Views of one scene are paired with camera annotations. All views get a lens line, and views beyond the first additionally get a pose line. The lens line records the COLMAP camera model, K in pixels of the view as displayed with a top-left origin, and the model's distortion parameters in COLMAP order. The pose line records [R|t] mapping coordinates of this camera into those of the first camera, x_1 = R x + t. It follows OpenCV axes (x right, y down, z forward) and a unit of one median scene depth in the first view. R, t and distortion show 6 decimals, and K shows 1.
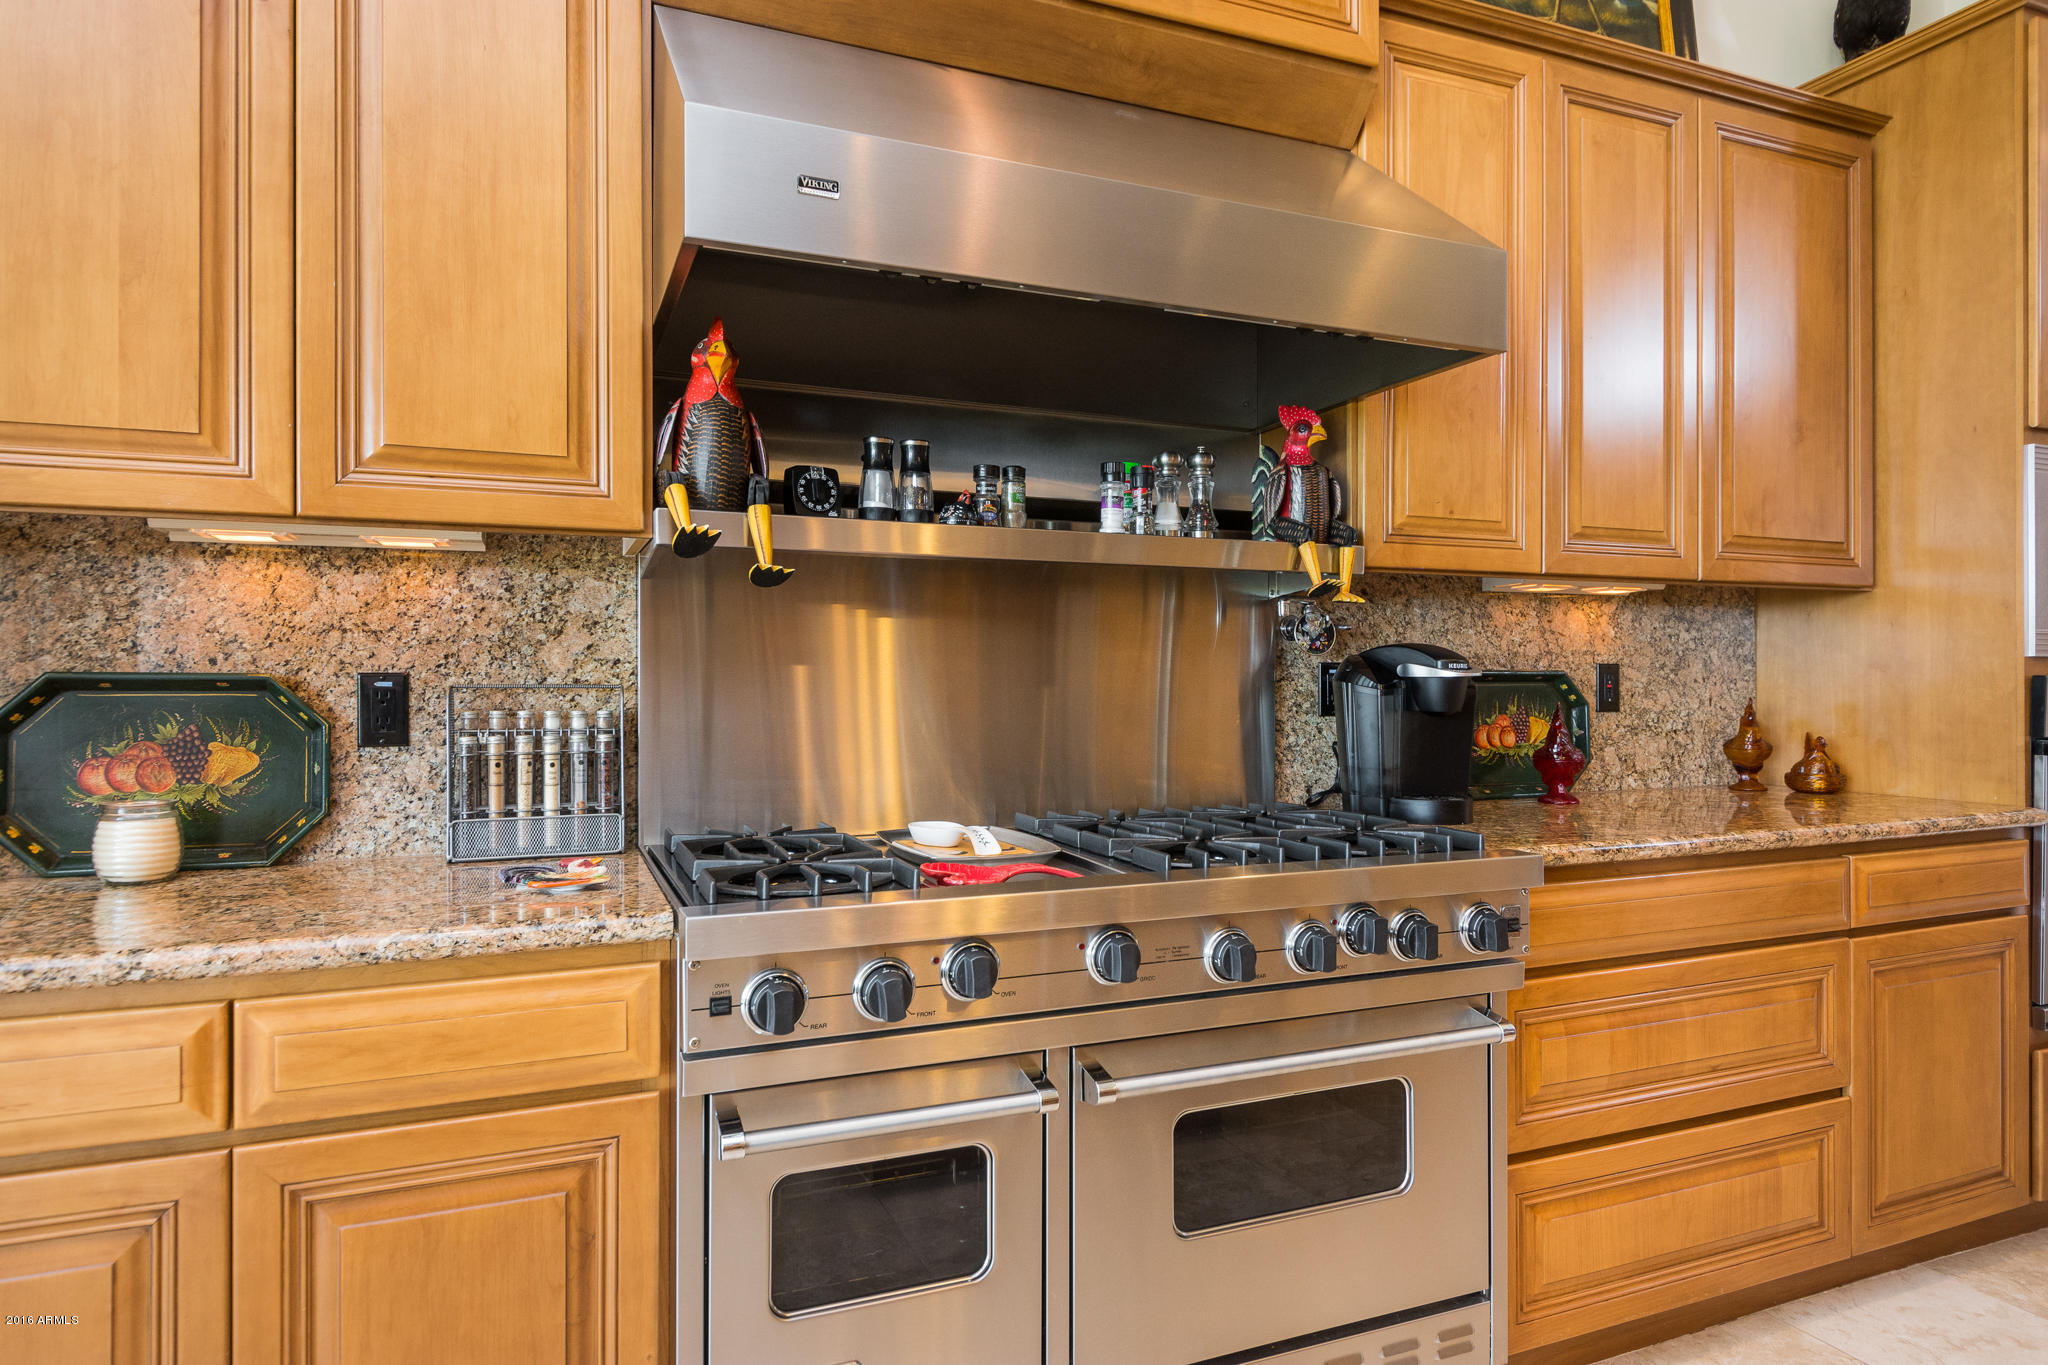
lens RADIAL K [[1226.6, 0, 1024.0], [0, 1226.6, 682.5], [0, 0, 1]] dist [0.004453, -0.002455]
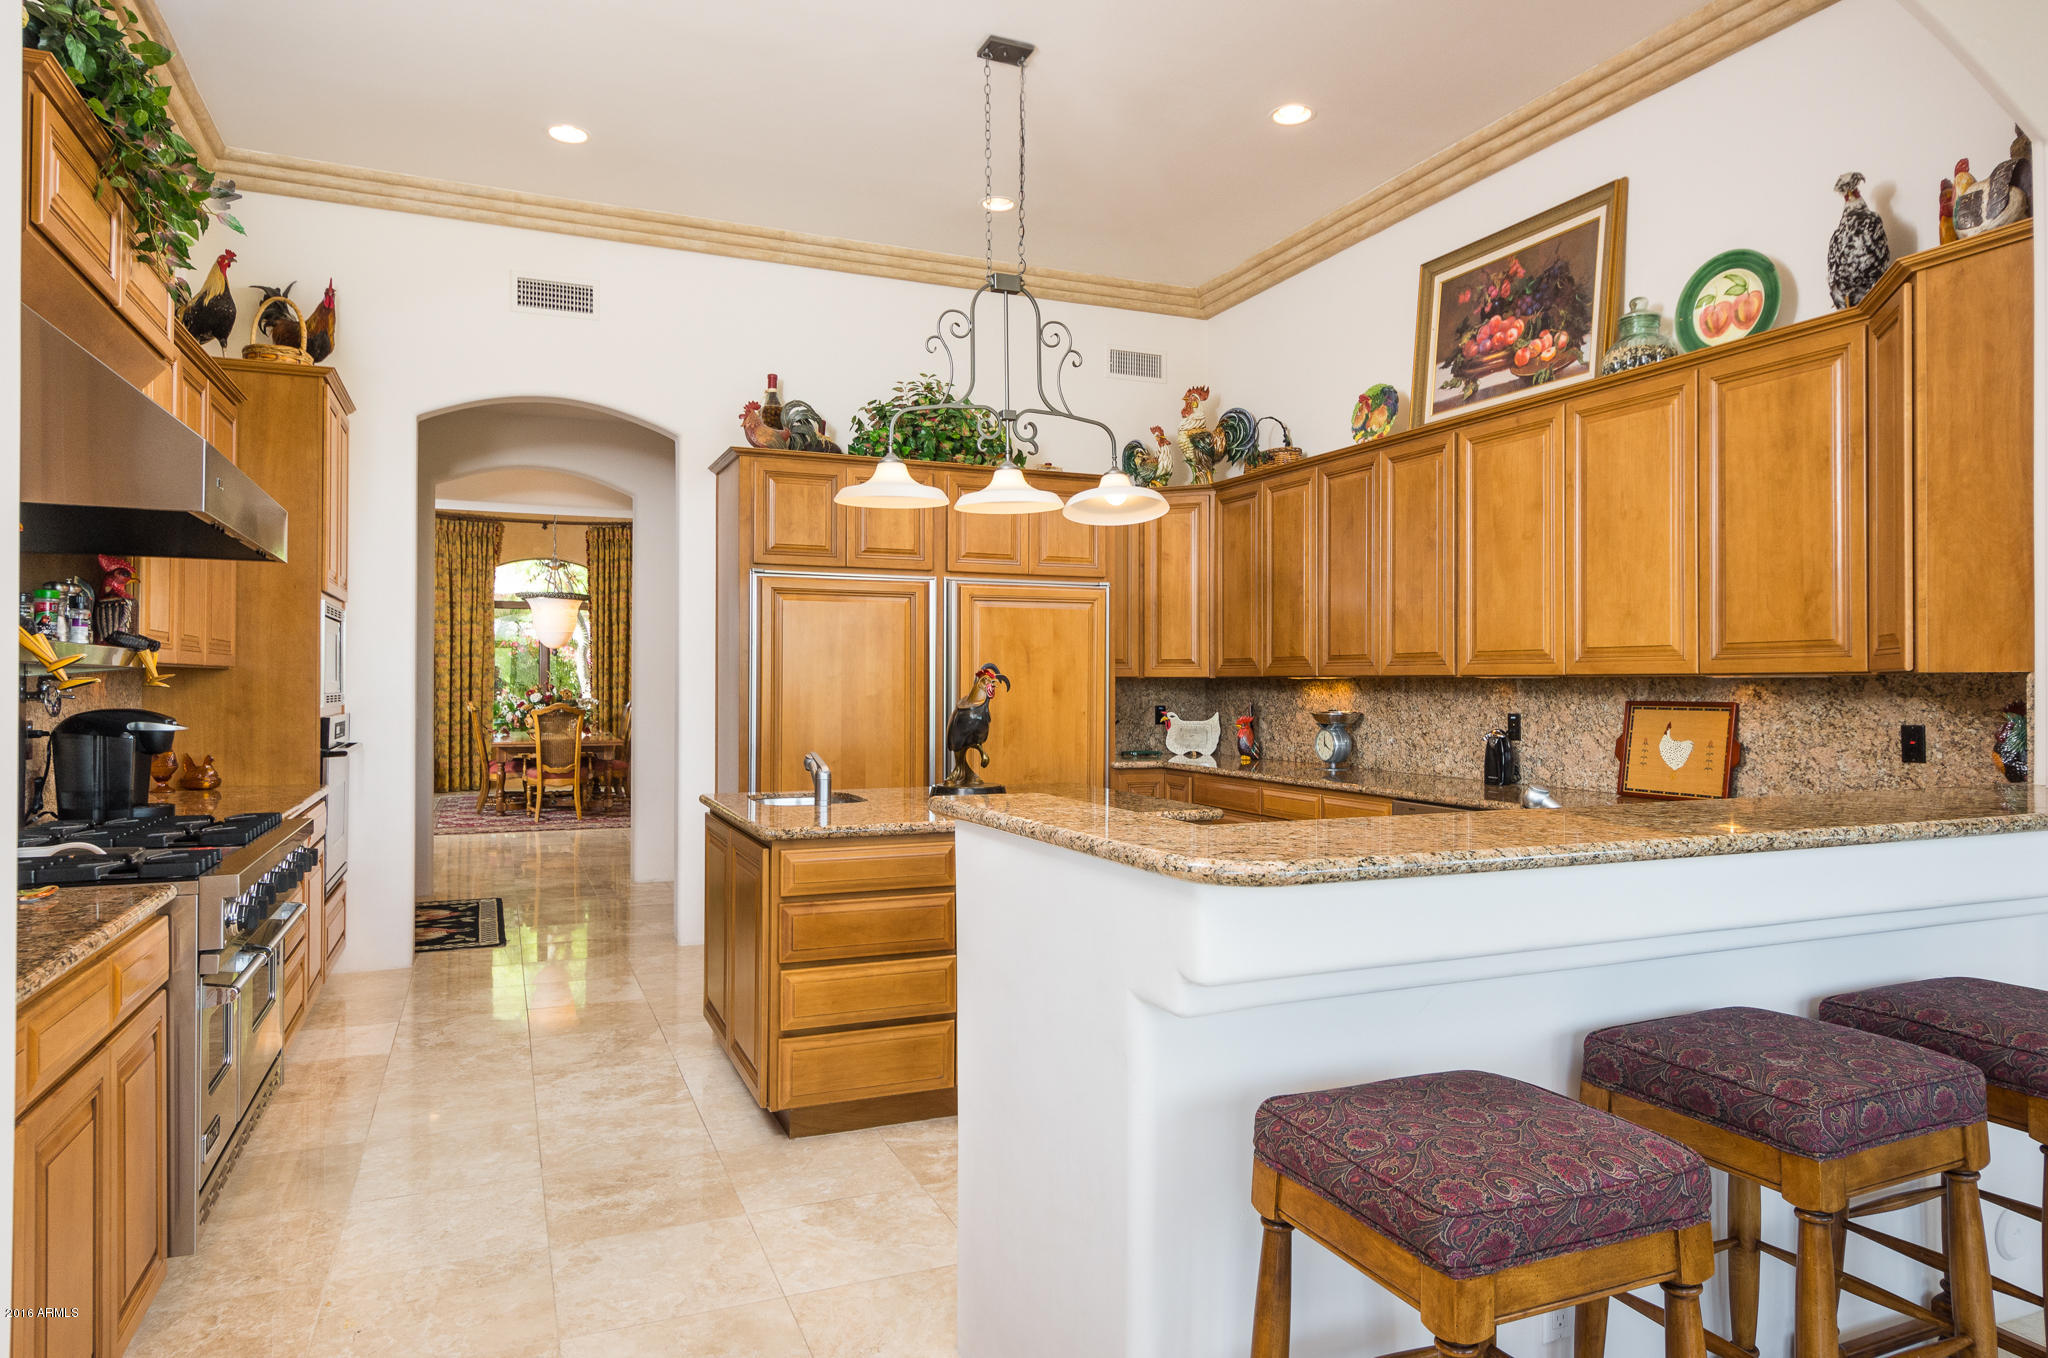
lens RADIAL K [[1226.6, 0, 1024.0], [0, 1226.6, 679.0], [0, 0, 1]] dist [0.004453, -0.002455]
pose [[-0.007356, 0.006435, 0.999952, -1.629785], [0.002770, 0.999976, -0.006415, -0.070917], [-0.999969, 0.002722, -0.007373, -0.148539]]
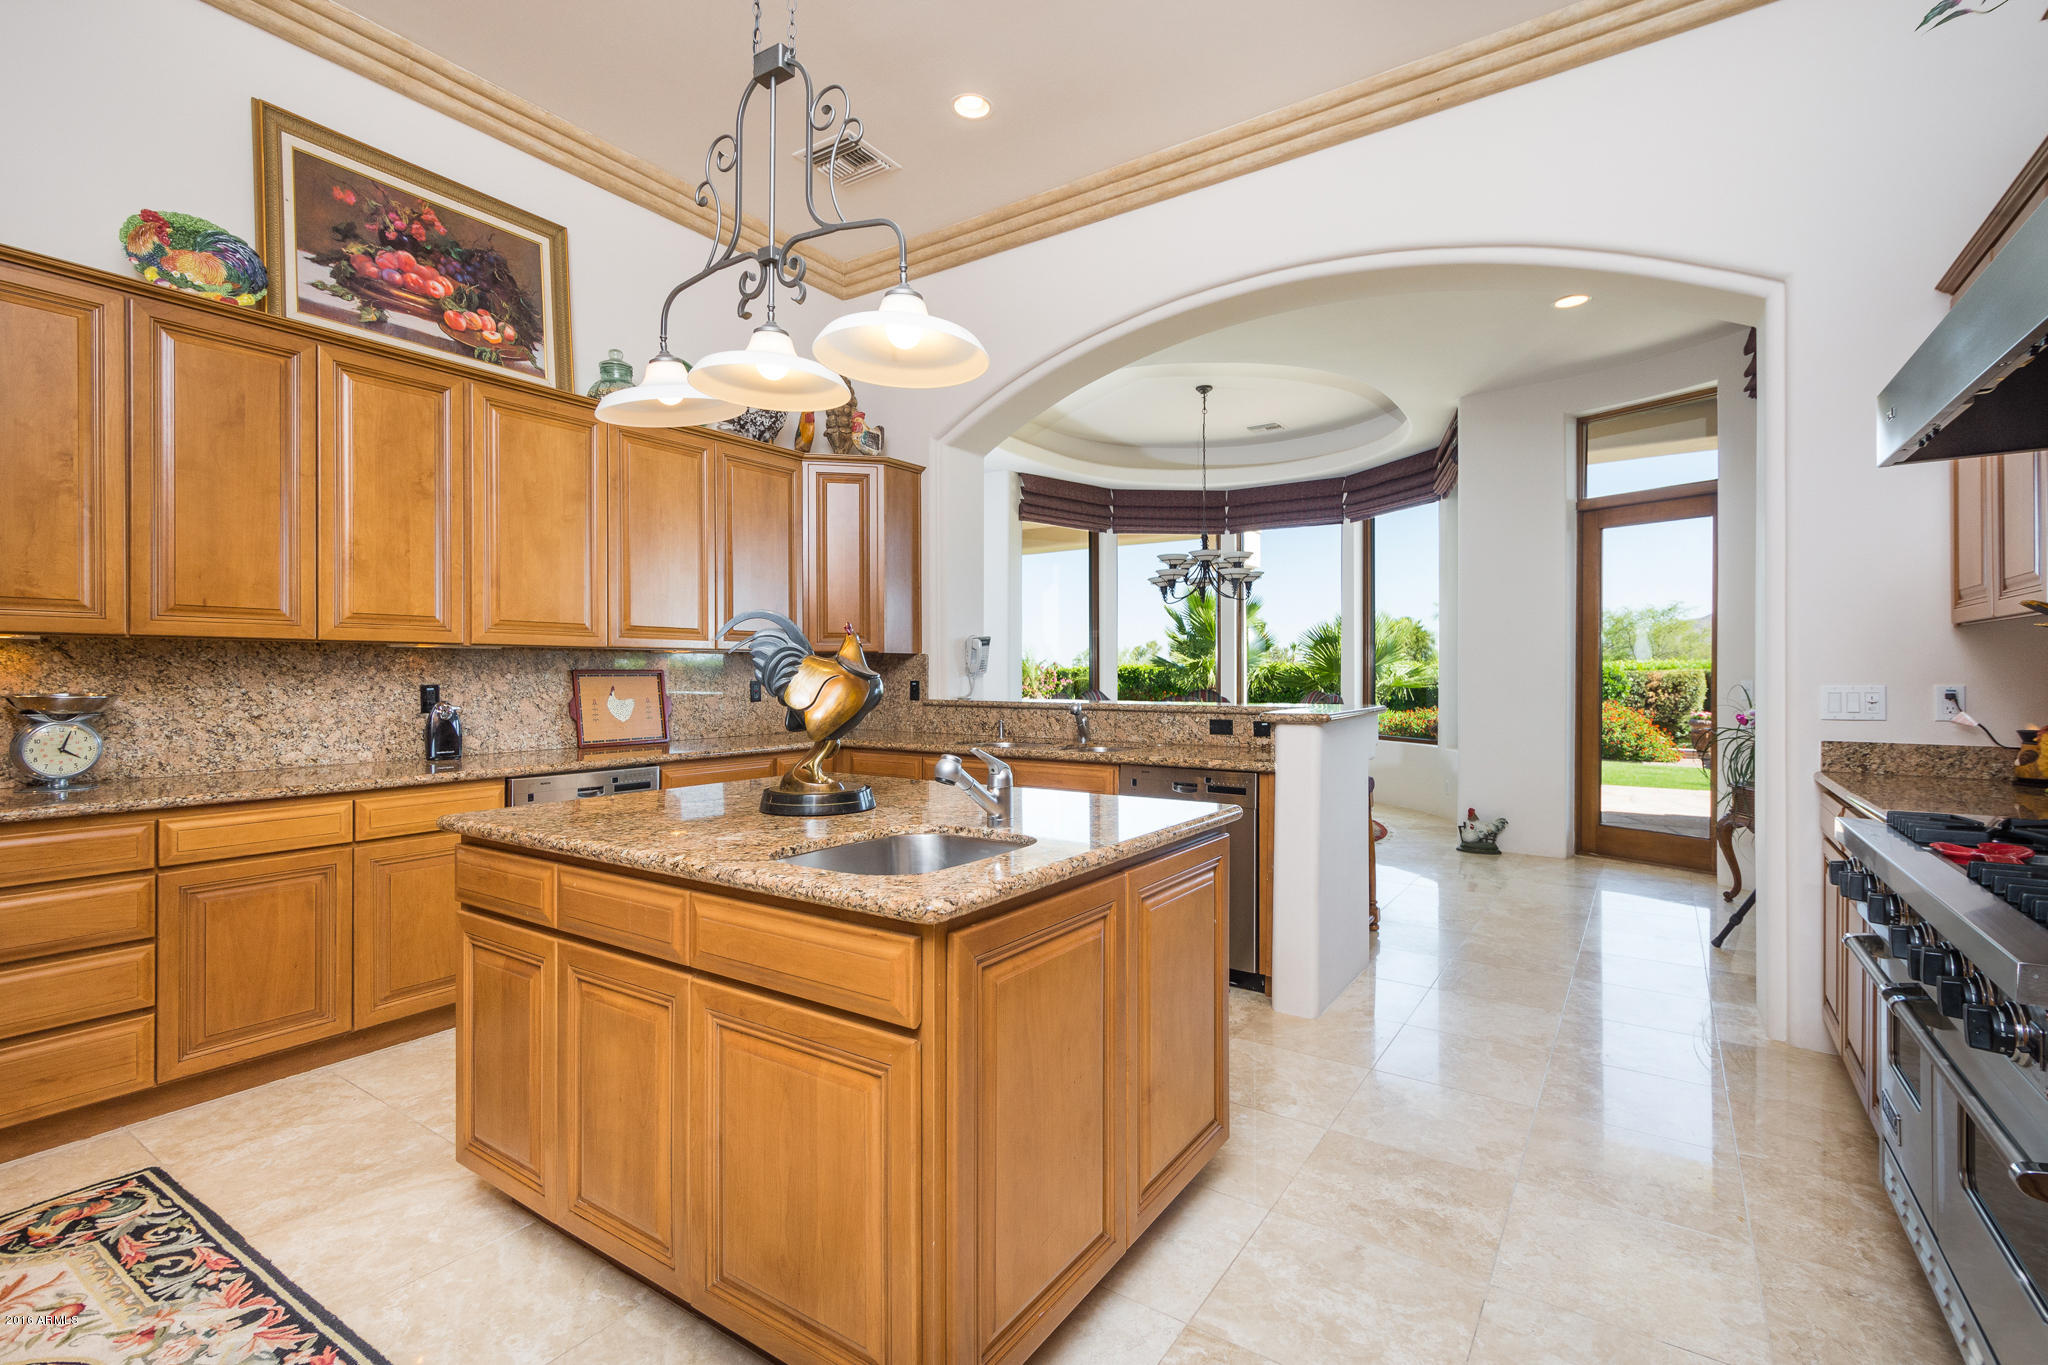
lens RADIAL K [[930.1, 0, 1040.9], [0, 930.1, 676.1], [0, 0, 1]] dist [0.000750, 0.000311]
pose [[-0.832610, 0.006043, -0.553827, 1.213859], [0.001645, 0.999963, 0.008438, -0.040447], [0.553858, 0.006115, -0.832589, 1.150828]]
